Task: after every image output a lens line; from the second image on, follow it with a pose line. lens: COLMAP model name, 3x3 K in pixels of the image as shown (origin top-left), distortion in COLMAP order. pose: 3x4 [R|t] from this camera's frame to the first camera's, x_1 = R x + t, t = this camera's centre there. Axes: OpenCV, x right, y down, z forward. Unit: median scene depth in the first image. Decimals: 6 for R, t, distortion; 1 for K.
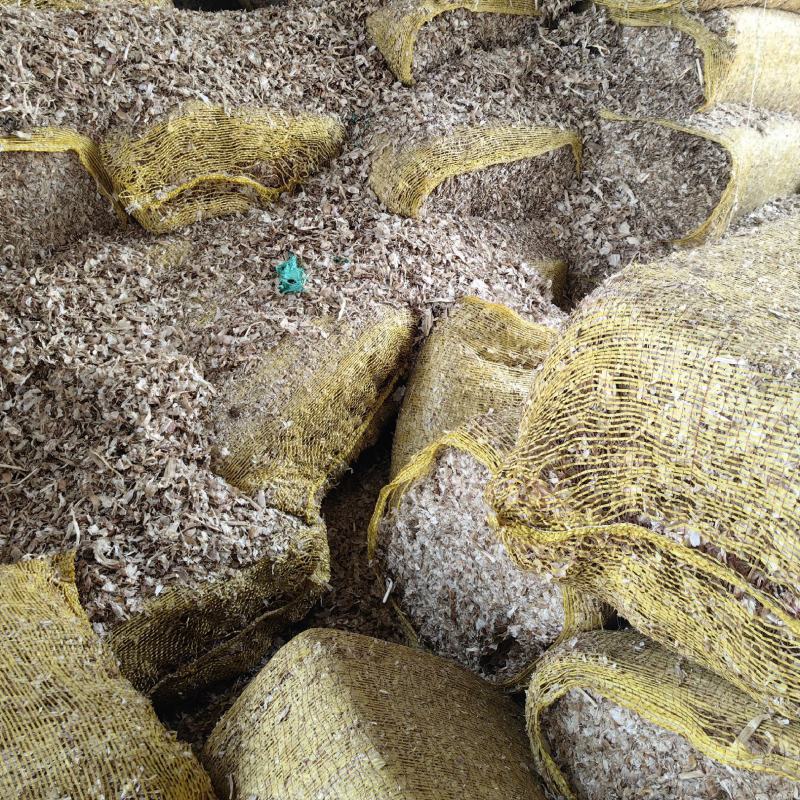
lens RADIAL K [[855.1, 0, 402.5], [0, 855.1, 396.0], [0, 0, 1]] dist [0.064762, -0.110069]
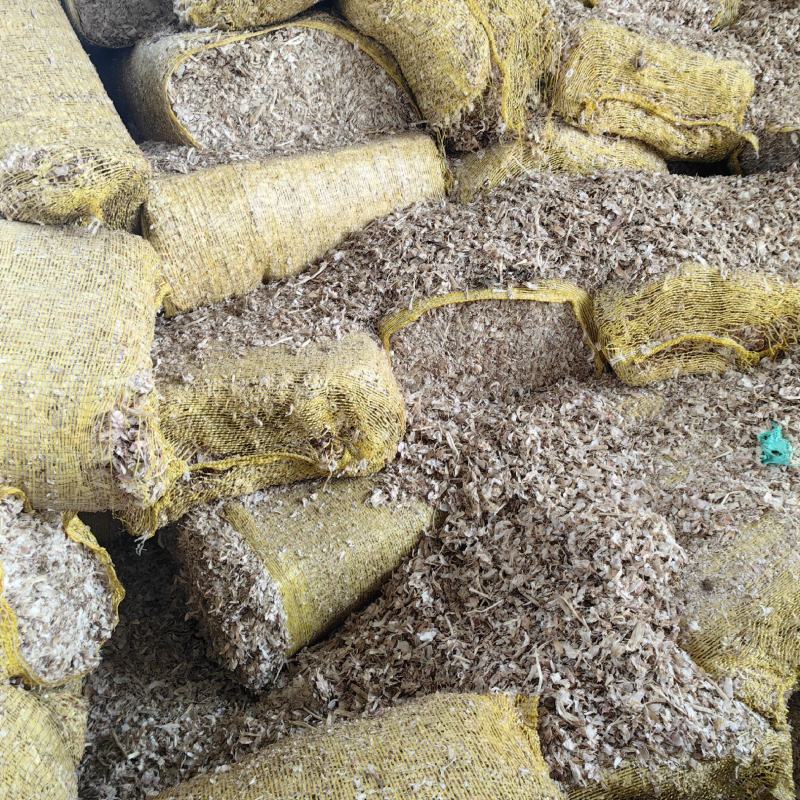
lens RADIAL K [[855.1, 0, 402.5], [0, 855.1, 396.0], [0, 0, 1]] dist [0.064762, -0.110069]
pose [[0.909229, 0.122935, -0.397731, -0.132909], [-0.183538, 0.975913, -0.117928, -0.009023], [0.373654, 0.180222, 0.909892, -0.016544]]
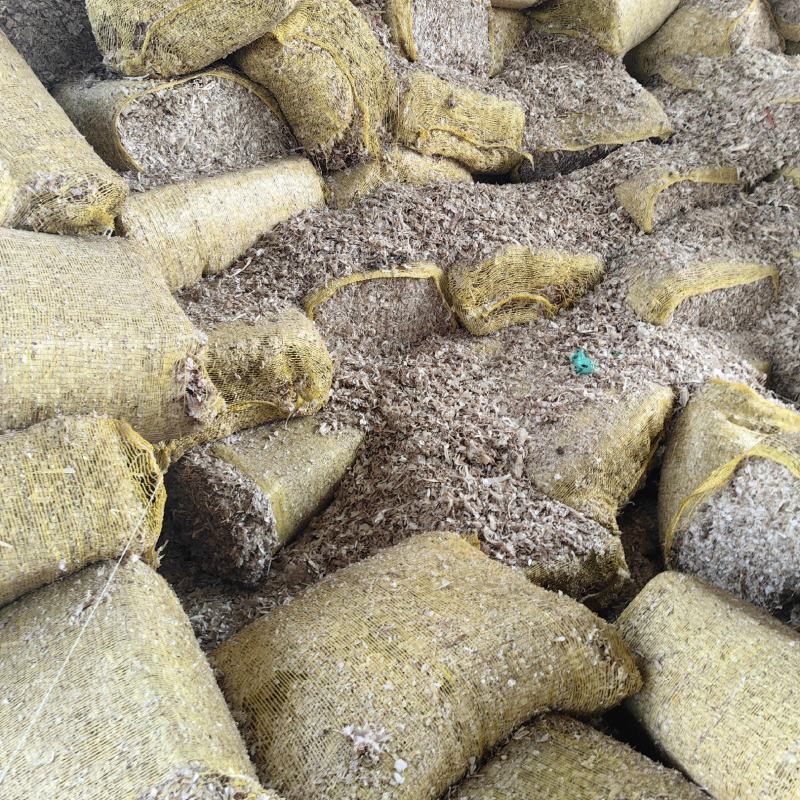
lens RADIAL K [[840.6, 0, 406.5], [0, 840.6, 400.6], [0, 0, 1]] dist [0.045038, -0.099447]
pose [[0.993954, 0.013153, -0.109006, -0.264307], [-0.031208, 0.985693, -0.165634, 0.155029], [0.105268, 0.168035, 0.980144, -0.355474]]
